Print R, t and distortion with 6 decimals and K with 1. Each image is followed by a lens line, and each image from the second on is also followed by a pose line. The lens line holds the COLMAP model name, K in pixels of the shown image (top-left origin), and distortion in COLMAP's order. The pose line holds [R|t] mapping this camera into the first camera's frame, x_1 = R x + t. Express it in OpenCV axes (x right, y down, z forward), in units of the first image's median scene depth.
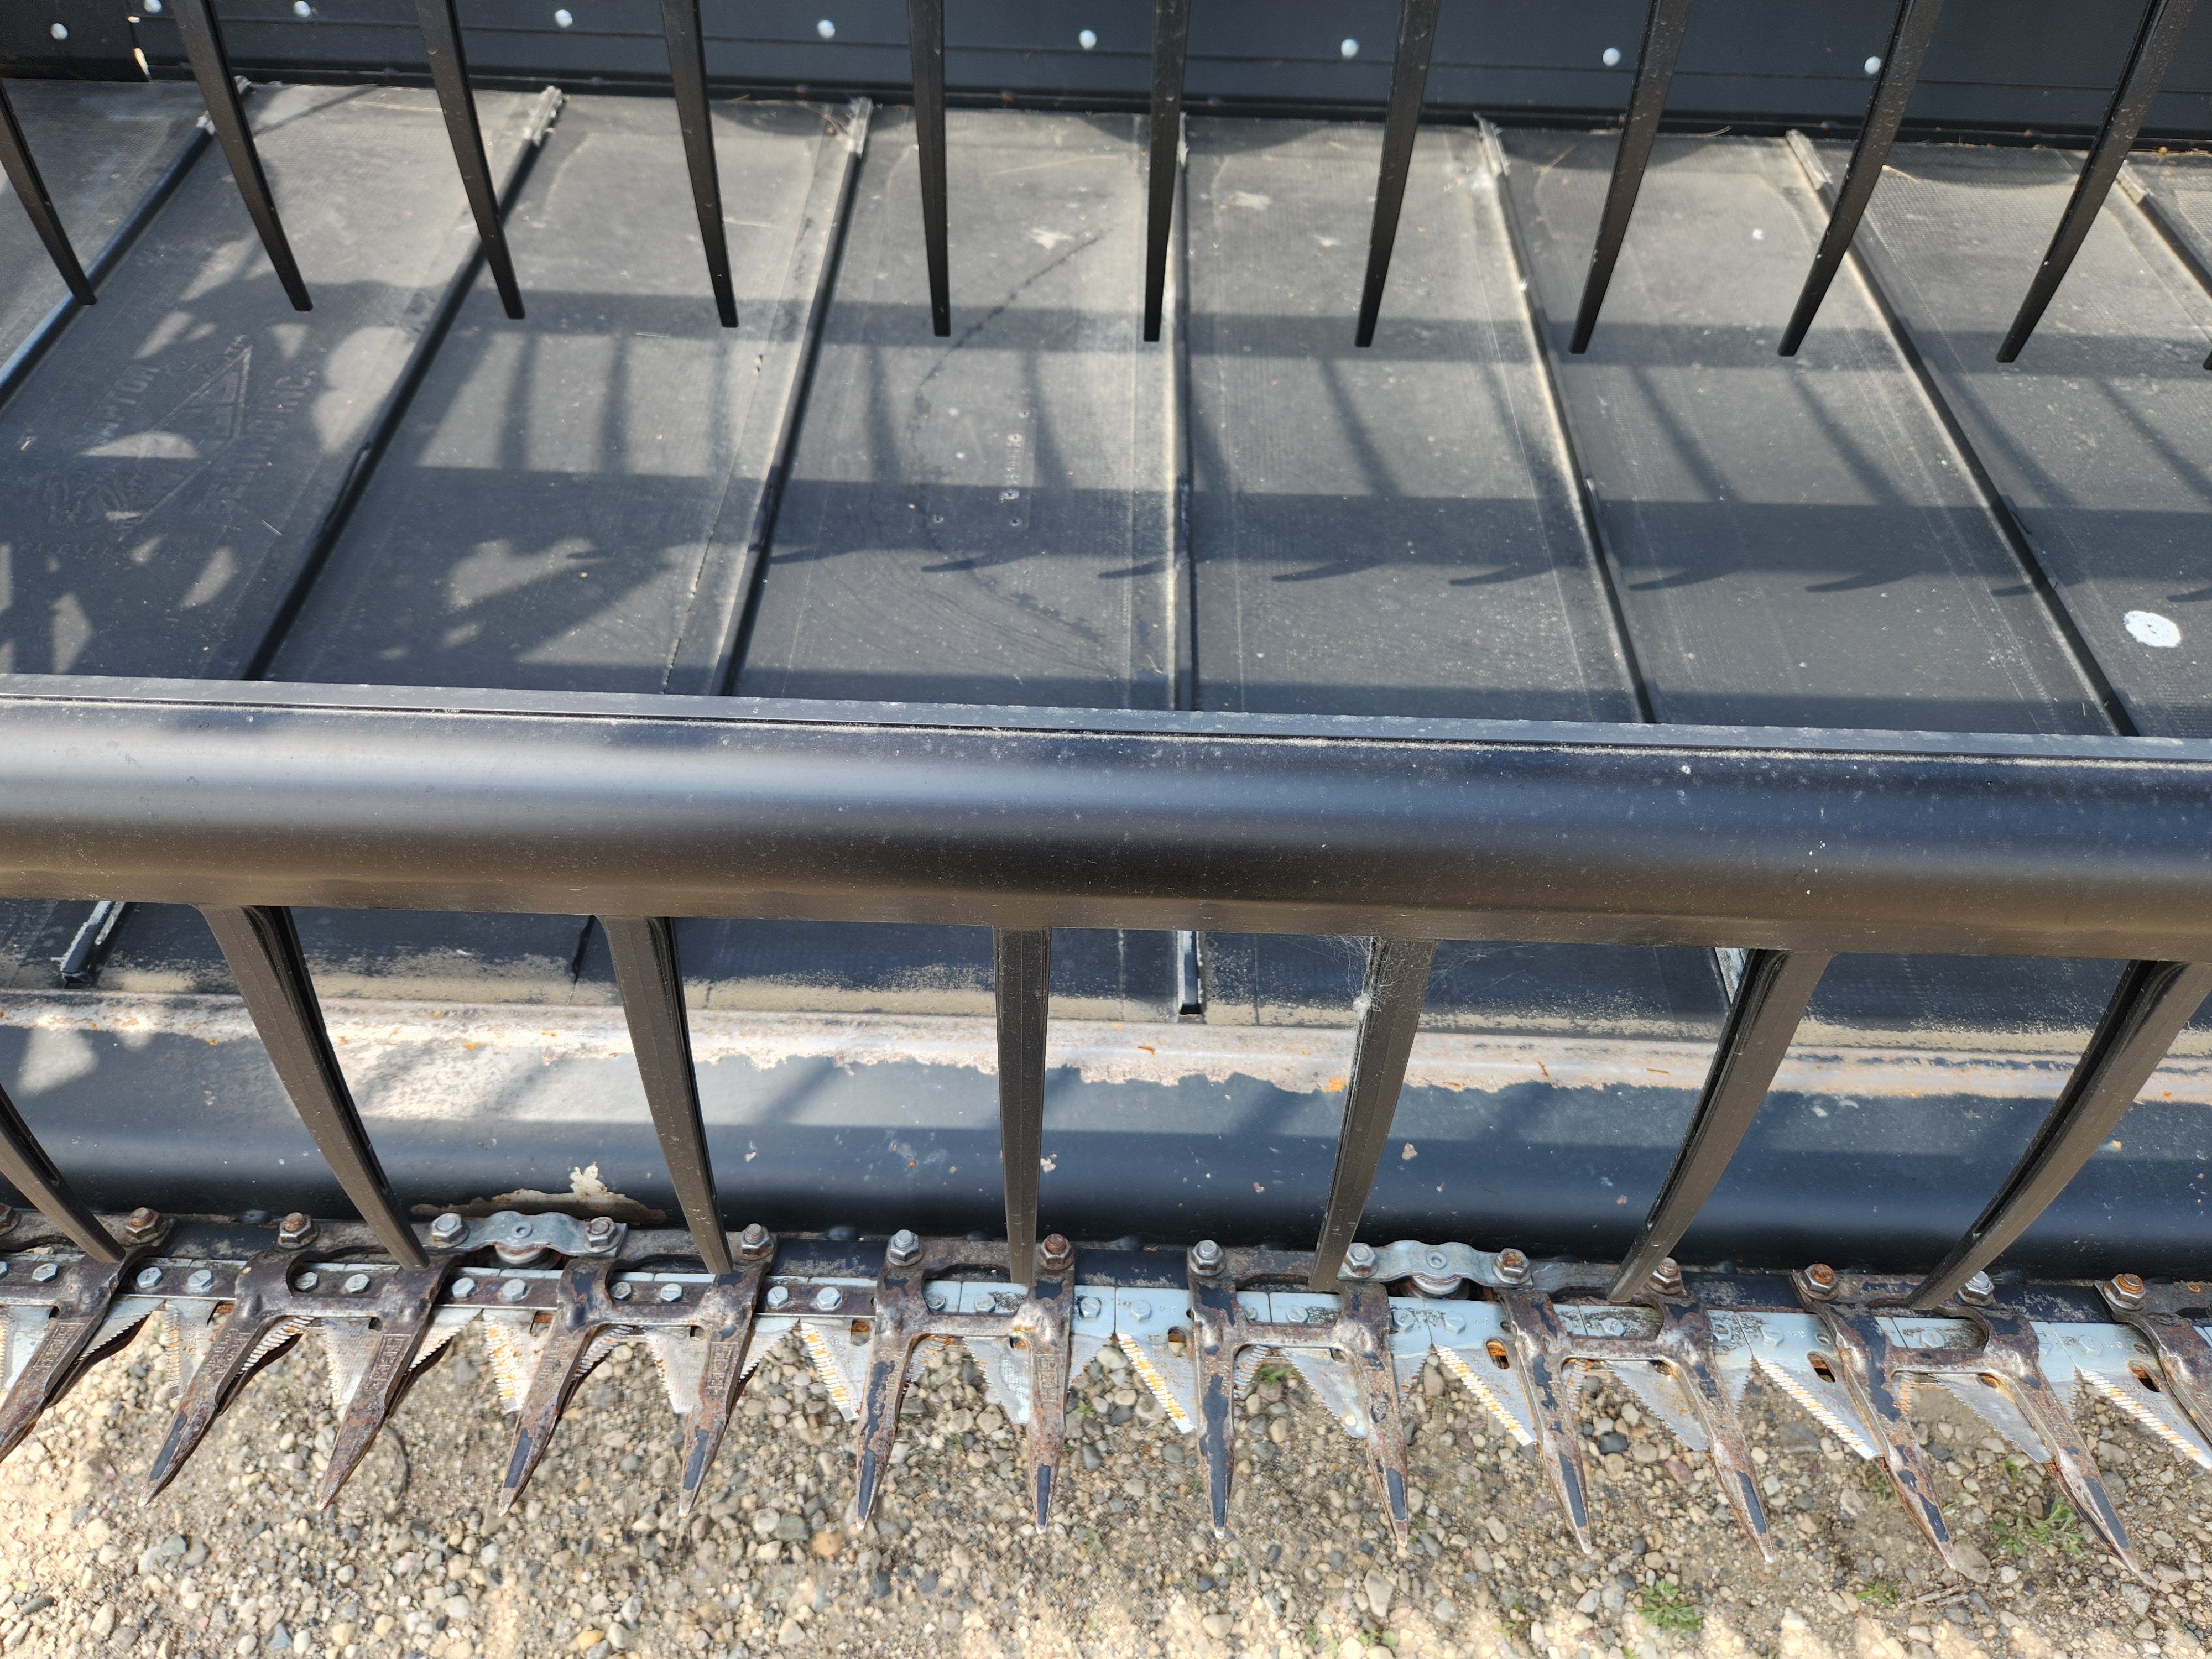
lens RADIAL K [[1569.7, 0, 1133.3], [0, 1569.7, 836.3], [0, 0, 1]] dist [0.031745, -0.044731]
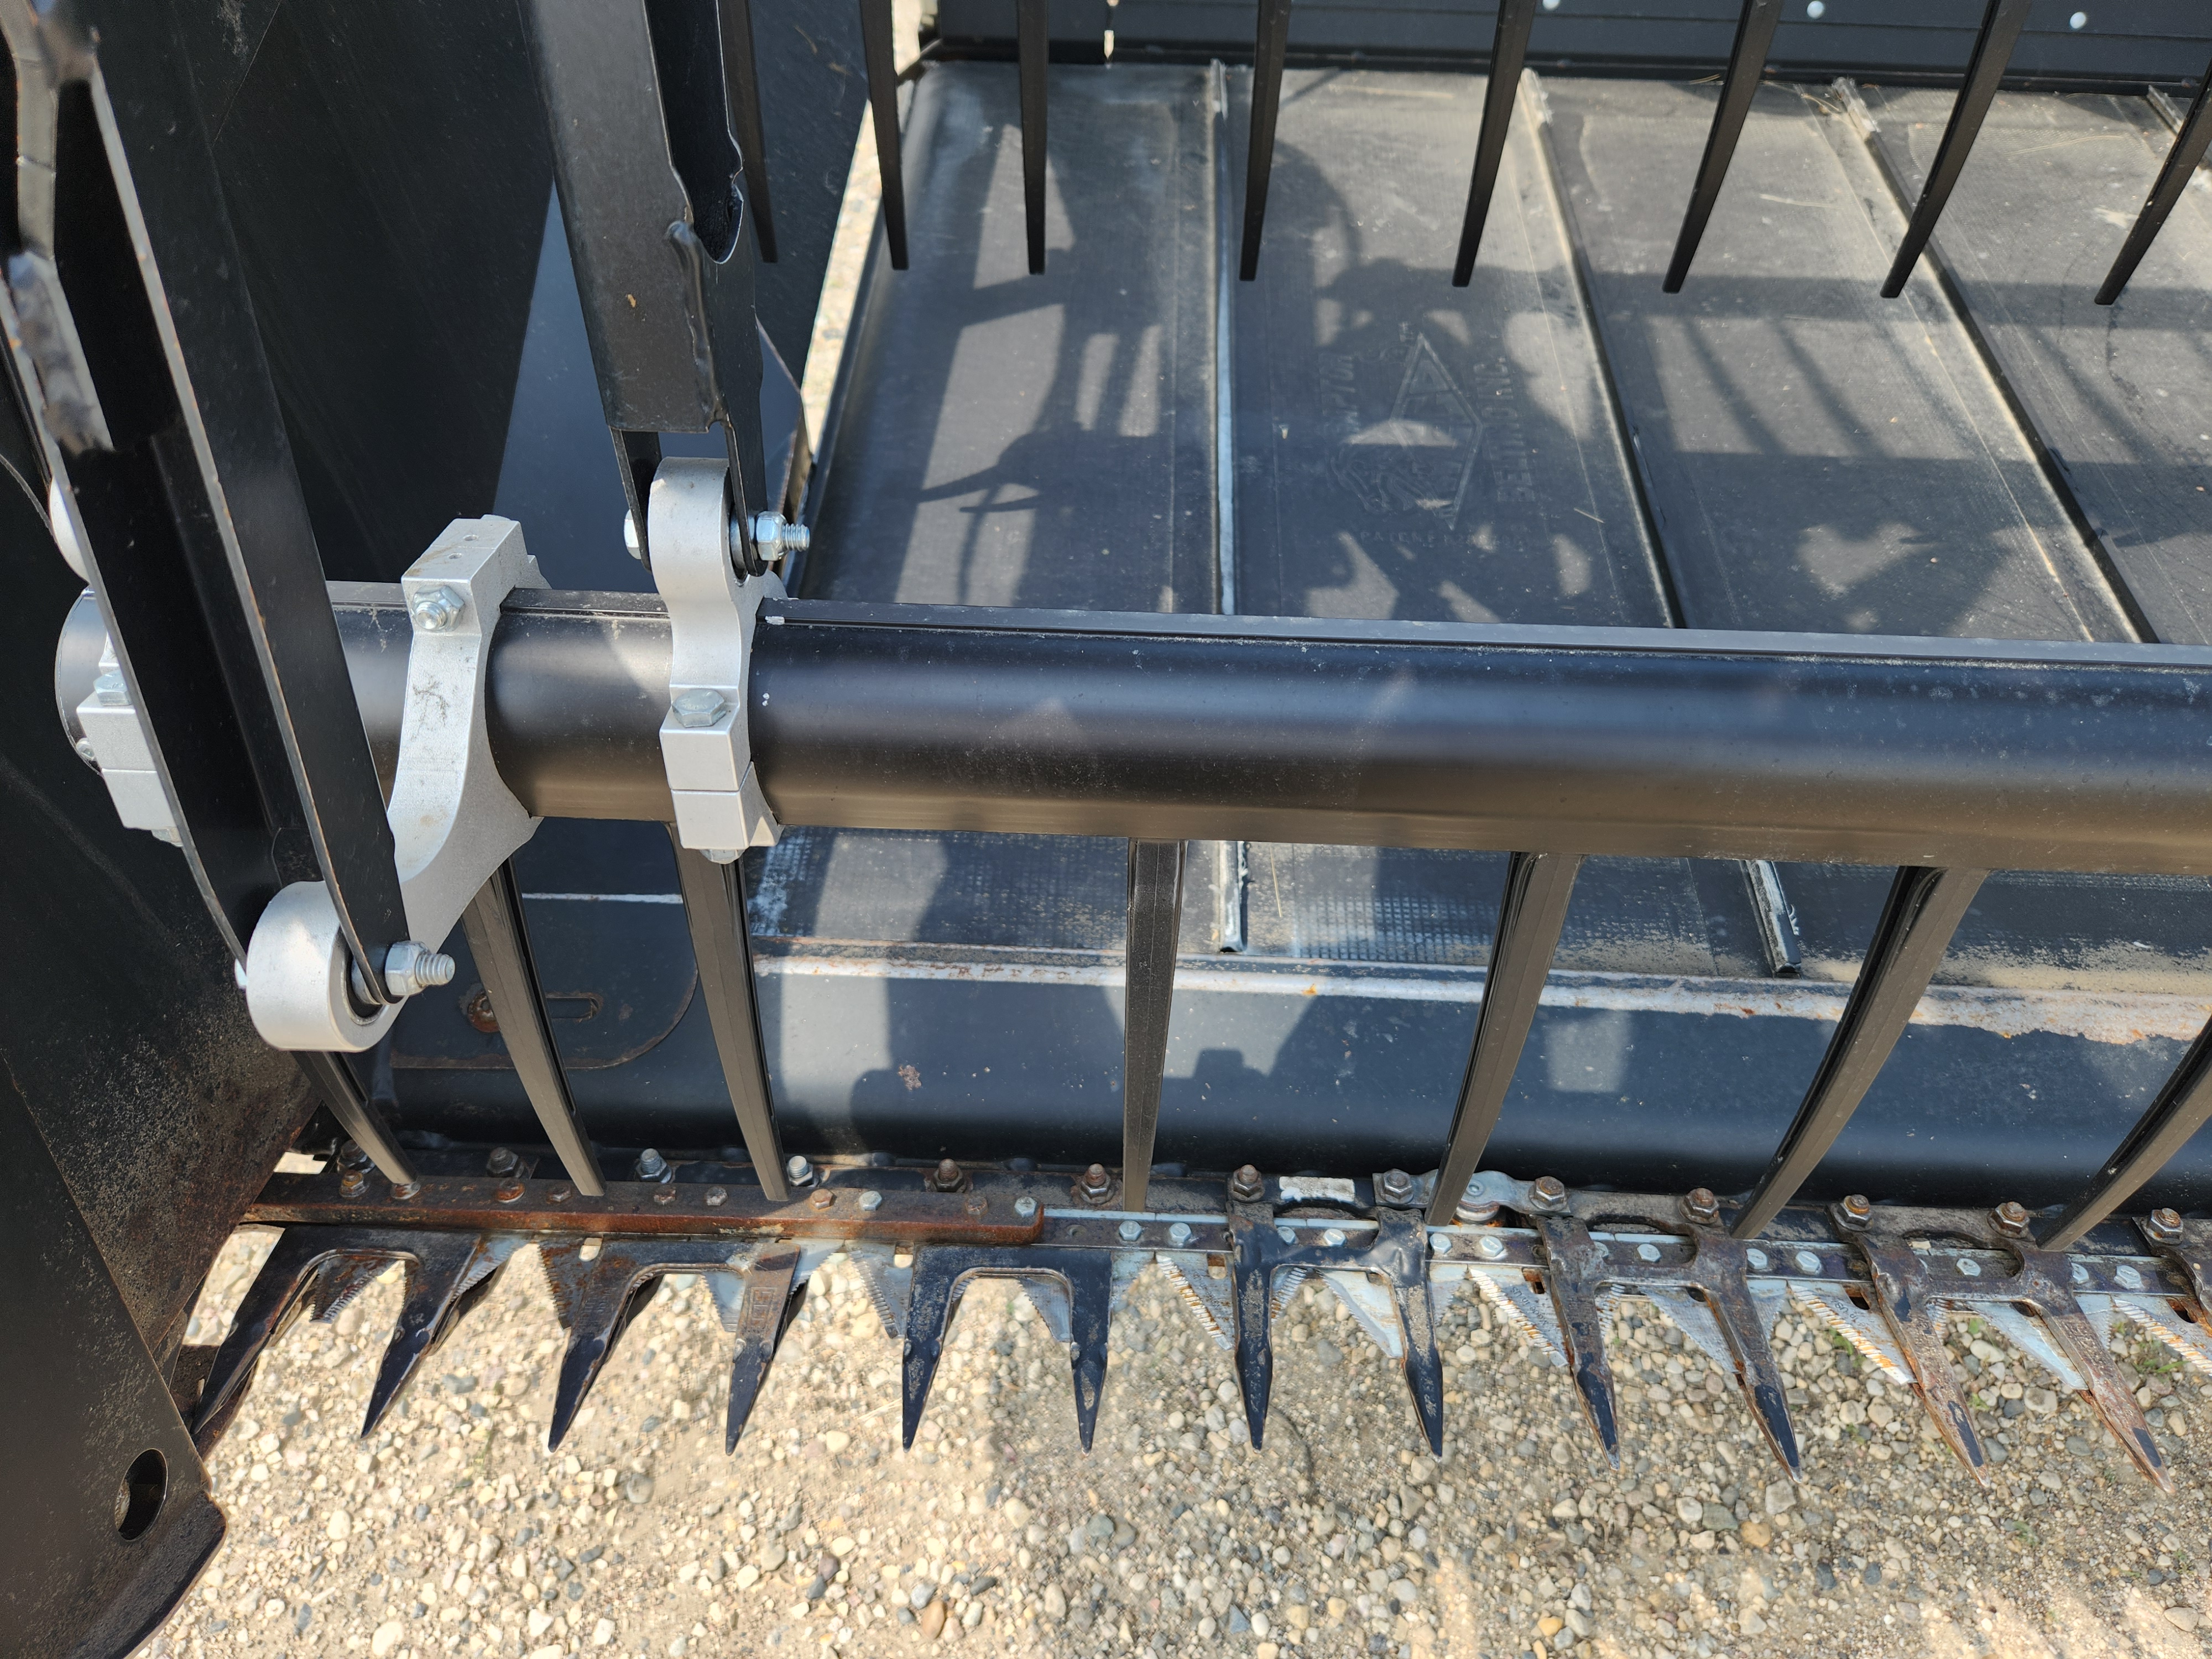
lens RADIAL K [[1569.7, 0, 1089.2], [0, 1569.7, 807.3], [0, 0, 1]] dist [0.031745, -0.044731]
pose [[0.999683, 0.004594, -0.024746, -0.587343], [-0.004336, 0.999936, 0.010461, -0.019192], [0.024792, -0.010351, 0.999639, -0.003316]]
